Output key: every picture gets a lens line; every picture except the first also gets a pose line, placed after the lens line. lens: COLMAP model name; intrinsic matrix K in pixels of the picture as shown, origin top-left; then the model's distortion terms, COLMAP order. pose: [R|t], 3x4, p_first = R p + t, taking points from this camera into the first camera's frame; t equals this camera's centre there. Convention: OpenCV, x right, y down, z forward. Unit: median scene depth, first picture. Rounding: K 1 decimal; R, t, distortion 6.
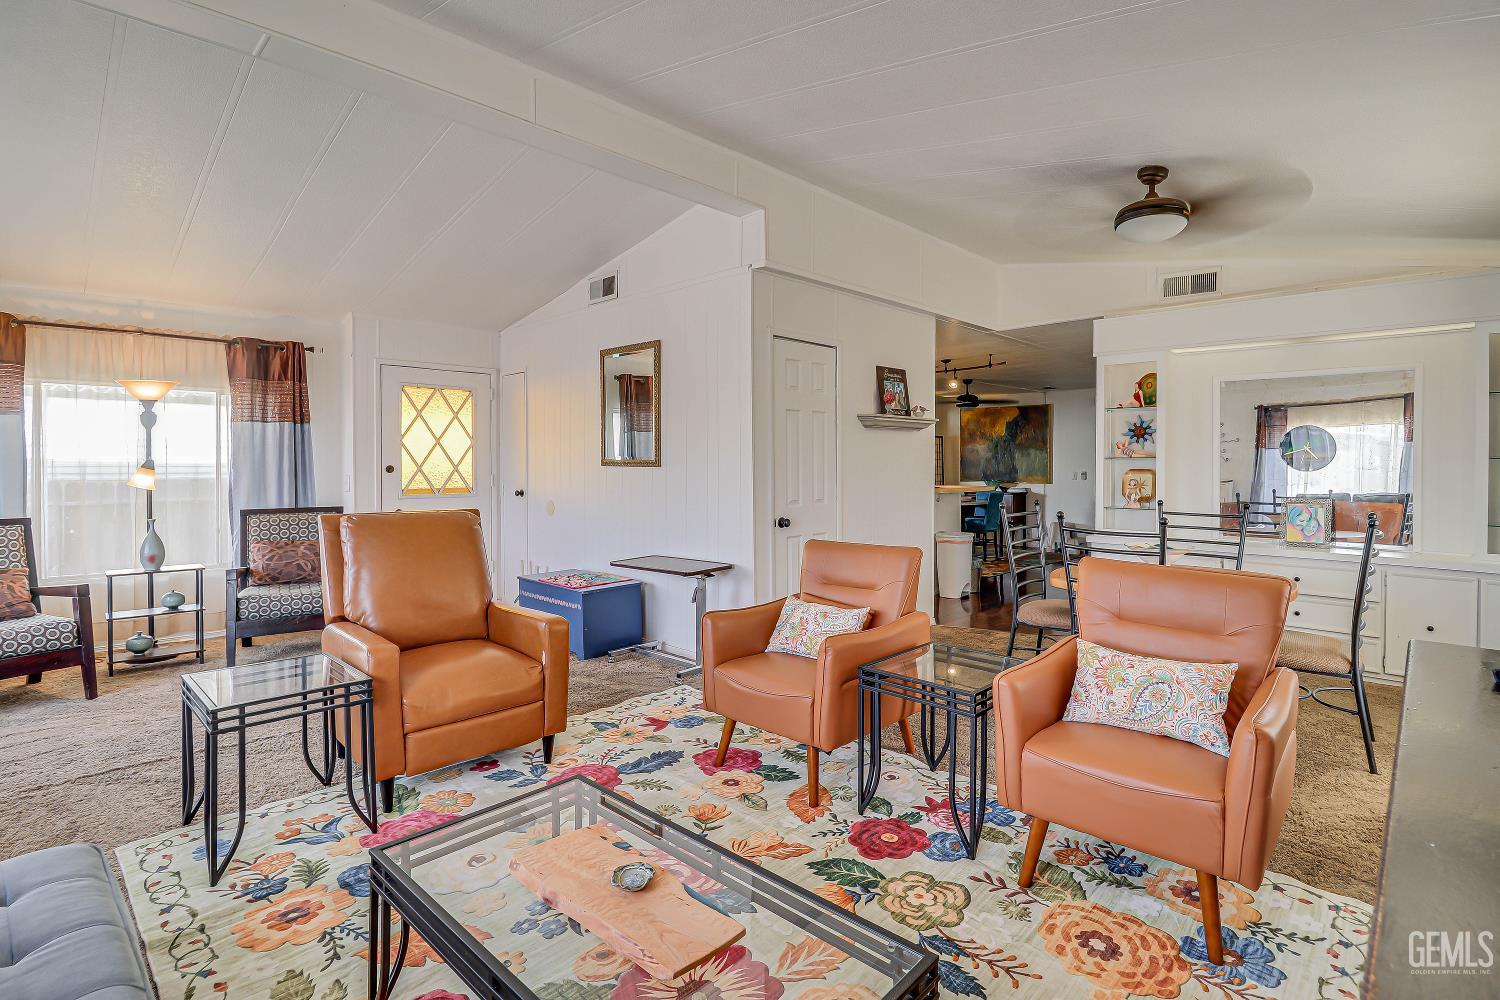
lens RADIAL K [[710.1, 0, 764.2], [0, 710.1, 471.8], [0, 0, 1]] dist [-0.011807, -0.007909]
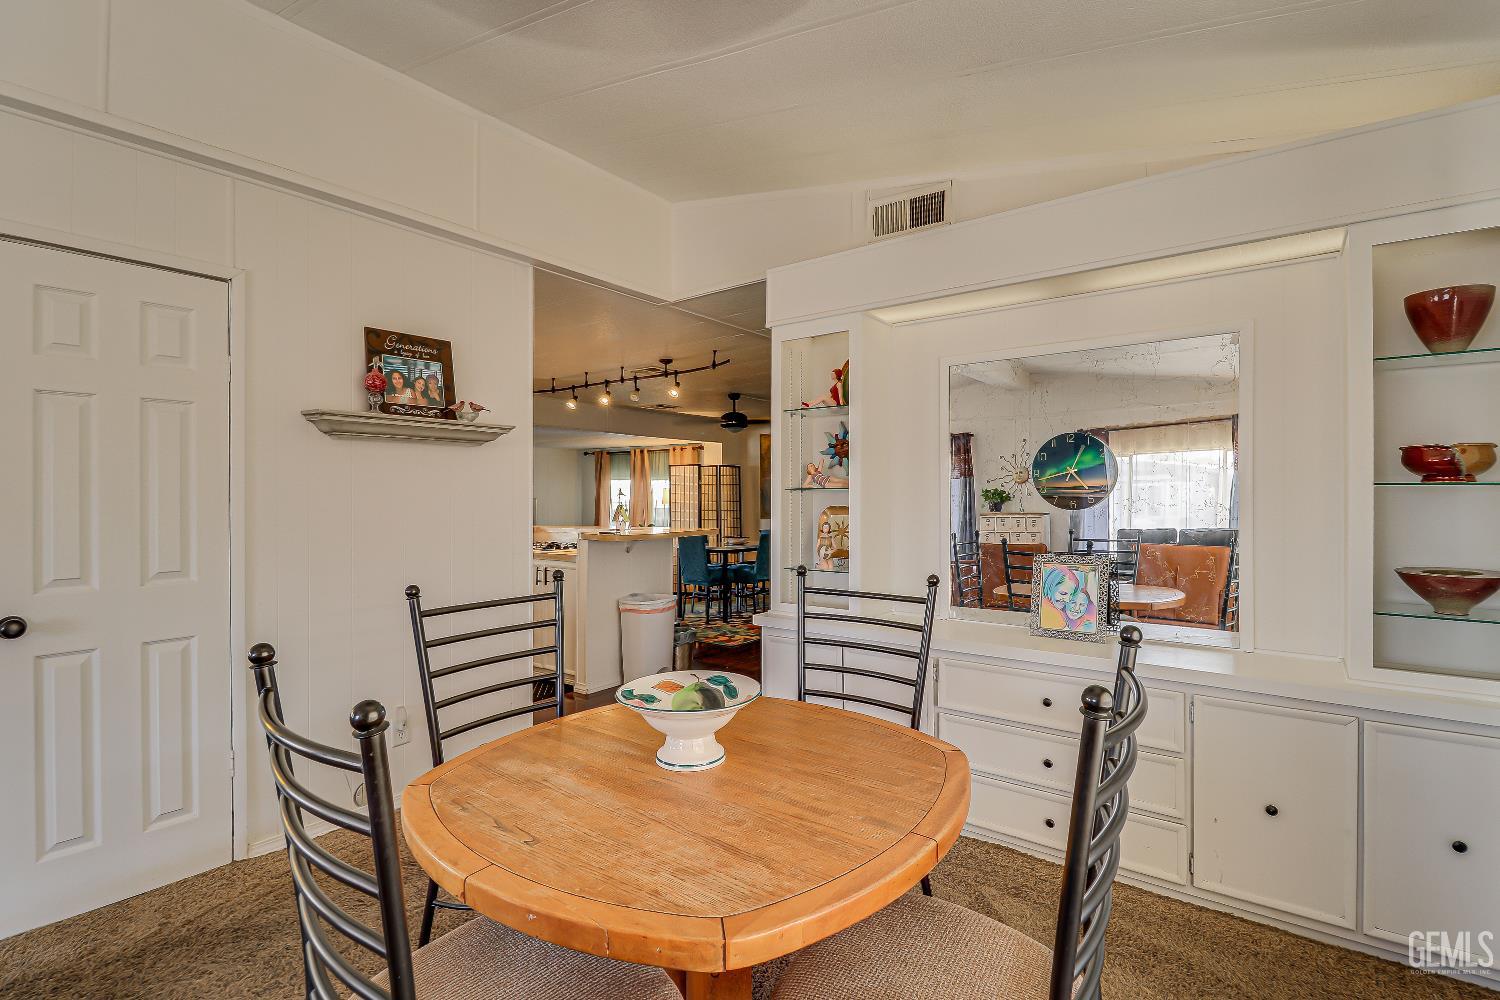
lens RADIAL K [[710.1, 0, 744.4], [0, 710.1, 490.7], [0, 0, 1]] dist [-0.011807, -0.007909]
pose [[0.991426, -0.003965, 0.130606, 0.368707], [0.006819, 0.999748, -0.021411, -0.004740], [-0.130488, 0.022118, 0.991203, 0.388570]]
